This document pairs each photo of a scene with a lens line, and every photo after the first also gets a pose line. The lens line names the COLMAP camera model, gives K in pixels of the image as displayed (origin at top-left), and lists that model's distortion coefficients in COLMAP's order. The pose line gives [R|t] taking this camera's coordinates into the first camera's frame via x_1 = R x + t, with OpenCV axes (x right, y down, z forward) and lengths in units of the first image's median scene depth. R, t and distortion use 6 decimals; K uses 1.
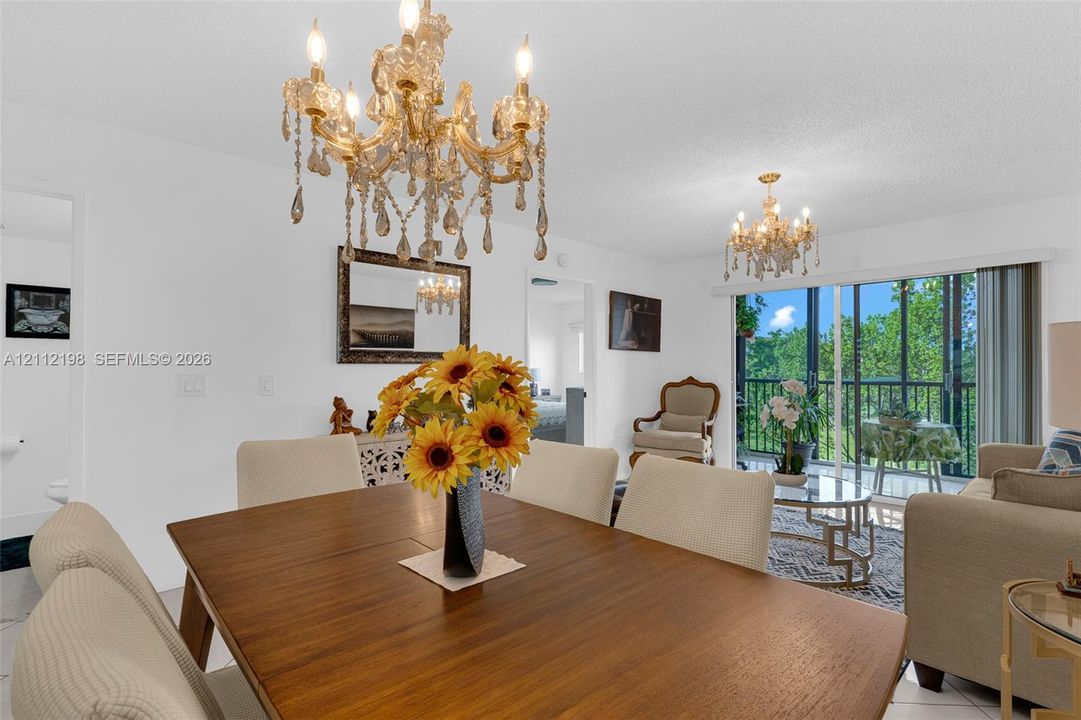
lens RADIAL K [[513.8, 0, 532.7], [0, 513.8, 363.7], [0, 0, 1]] dist [-0.004749, 0.002008]
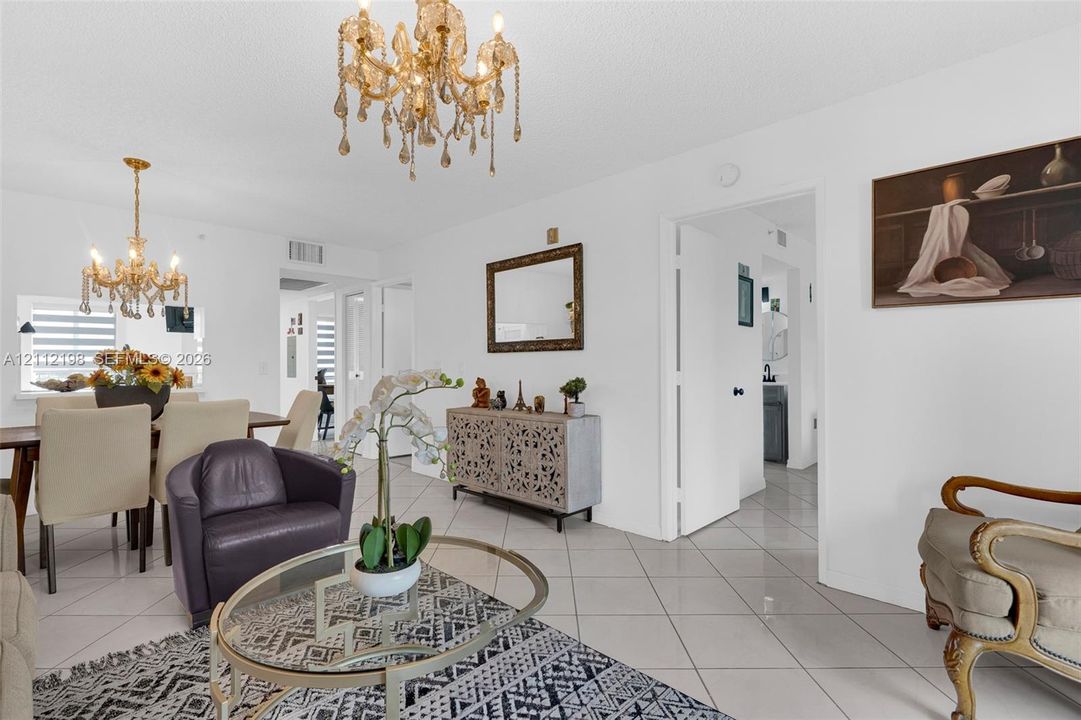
lens RADIAL K [[513.8, 0, 536.7], [0, 513.8, 361.2], [0, 0, 1]] dist [-0.004749, 0.002008]
pose [[0.024749, -0.002250, -0.999691, 0.564557], [0.012077, 0.999925, -0.001952, 0.014750], [0.999621, -0.012025, 0.024774, 0.648600]]
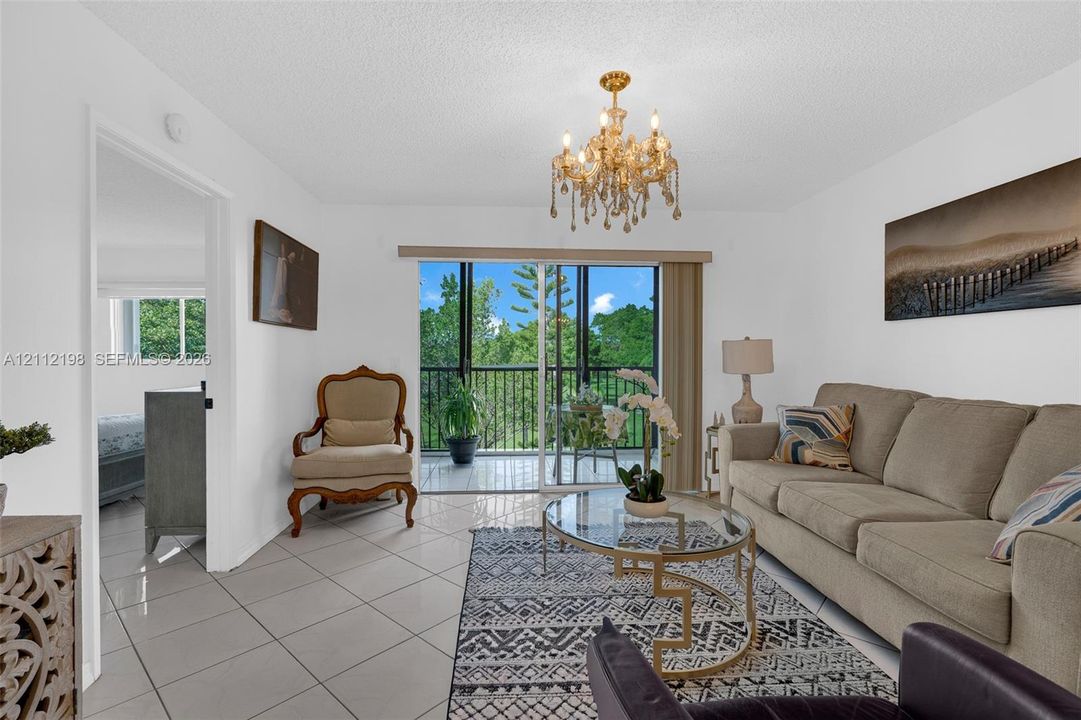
lens RADIAL K [[491.2, 0, 539.5], [0, 491.2, 357.5], [0, 0, 1]] dist [0.003260, 0.001387]
pose [[0.629464, -0.006690, 0.777001, -0.072590], [-0.003353, 0.999930, 0.011327, 0.004851], [-0.777023, -0.009735, 0.629397, 0.384021]]
